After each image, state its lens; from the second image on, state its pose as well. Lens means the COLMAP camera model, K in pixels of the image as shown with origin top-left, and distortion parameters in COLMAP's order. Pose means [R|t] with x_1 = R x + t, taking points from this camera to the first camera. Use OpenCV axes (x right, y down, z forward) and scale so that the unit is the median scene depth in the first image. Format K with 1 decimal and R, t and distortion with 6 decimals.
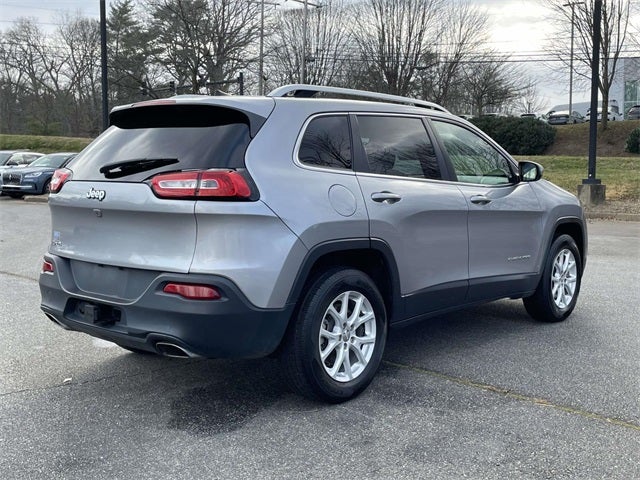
lens RADIAL K [[728.3, 0, 320.0], [0, 728.3, 240.0], [0, 0, 1]] dist [0.075358, -0.012619]
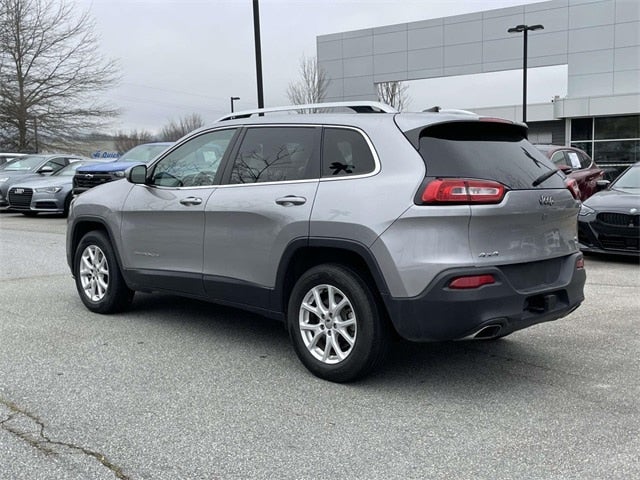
lens RADIAL K [[744.5, 0, 328.9], [0, 744.5, 251.0], [0, 0, 1]] dist [0.064574, -0.024800]
pose [[0.060495, -0.119185, 0.991027, -1.503897], [0.089947, 0.989457, 0.113506, -0.147835], [-0.994108, 0.082273, 0.070578, 1.248912]]
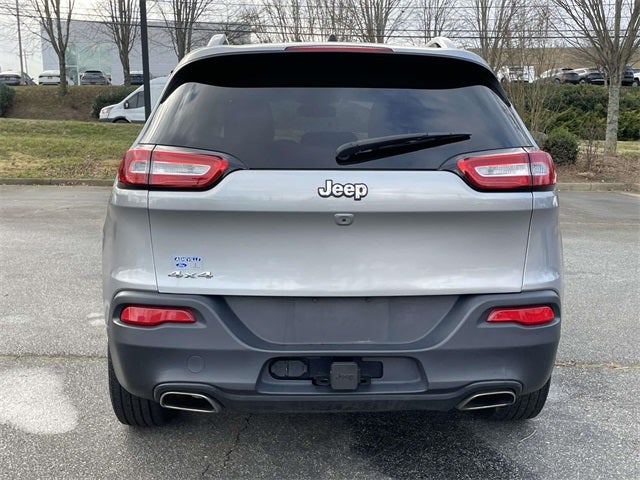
lens RADIAL K [[744.5, 0, 328.9], [0, 744.5, 251.0], [0, 0, 1]] dist [0.064574, -0.024800]
pose [[0.741519, -0.106664, 0.662400, -0.739159], [0.067689, 0.994138, 0.084308, -0.064559], [-0.667509, -0.017679, 0.744392, 0.515424]]
